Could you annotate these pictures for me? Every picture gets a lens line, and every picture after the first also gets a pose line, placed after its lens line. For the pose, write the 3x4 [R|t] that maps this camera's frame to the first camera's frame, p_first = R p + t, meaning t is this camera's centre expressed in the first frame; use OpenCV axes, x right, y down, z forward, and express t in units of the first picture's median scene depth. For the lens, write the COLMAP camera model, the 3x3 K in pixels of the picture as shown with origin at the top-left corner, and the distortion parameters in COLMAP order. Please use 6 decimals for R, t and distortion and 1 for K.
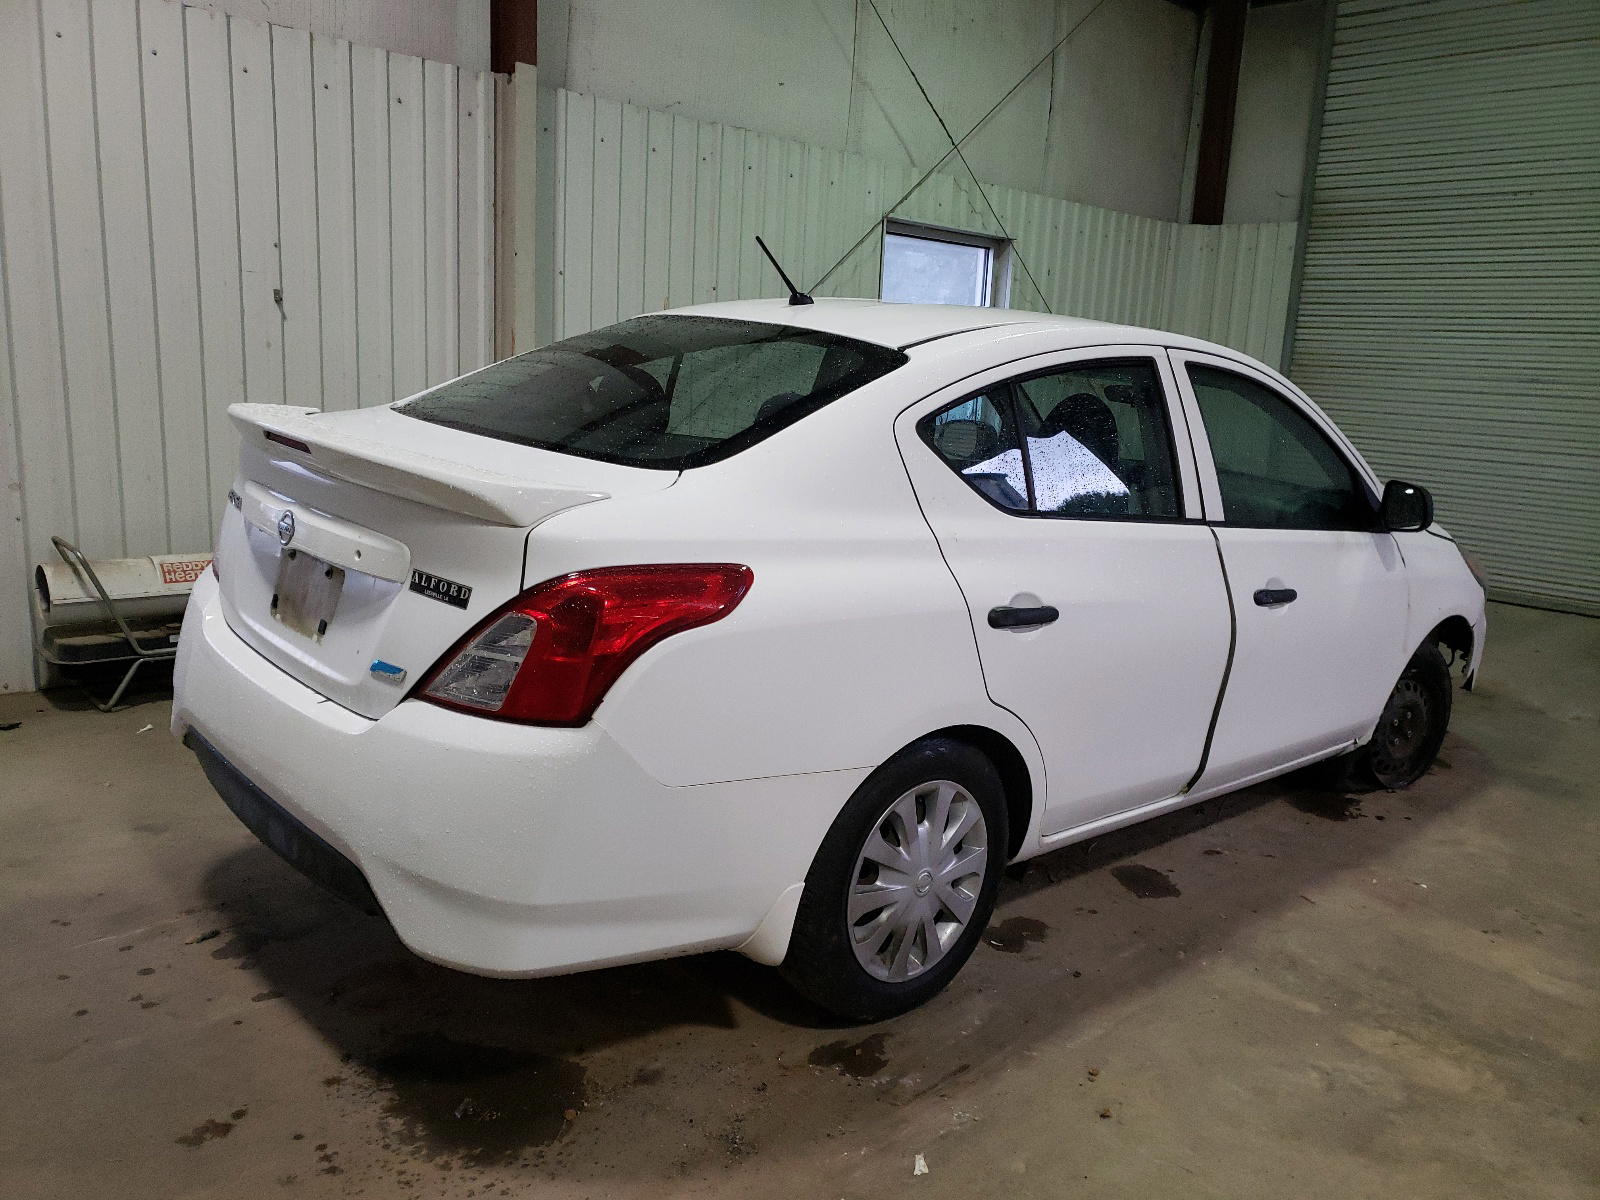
lens RADIAL K [[1239.2, 0, 803.4], [0, 1239.2, 600.4], [0, 0, 1]] dist [-0.010801, -0.002173]
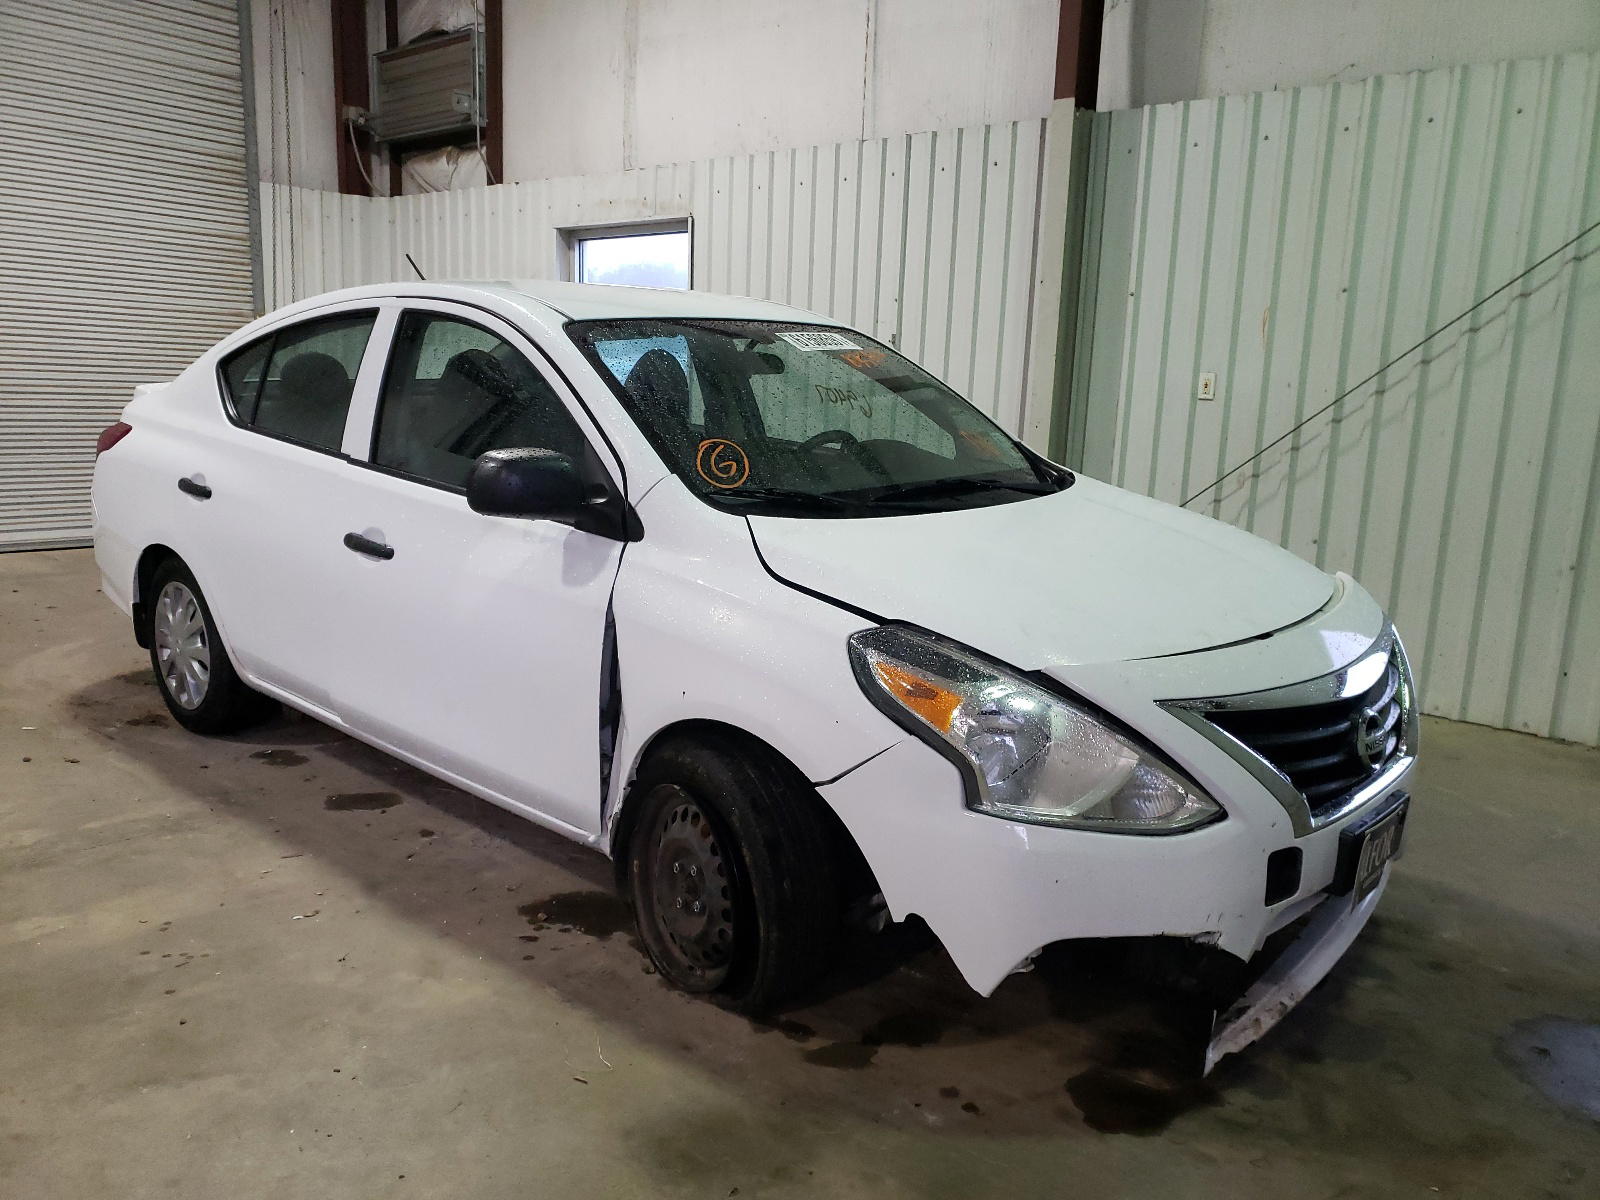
lens RADIAL K [[1267.4, 0, 796.0], [0, 1267.4, 595.3], [0, 0, 1]] dist [0.005529, -0.006959]
pose [[0.076736, 0.122492, -0.989498, 1.411881], [-0.210591, 0.972027, 0.103998, -0.140372], [0.974558, 0.200399, 0.100386, 1.266418]]
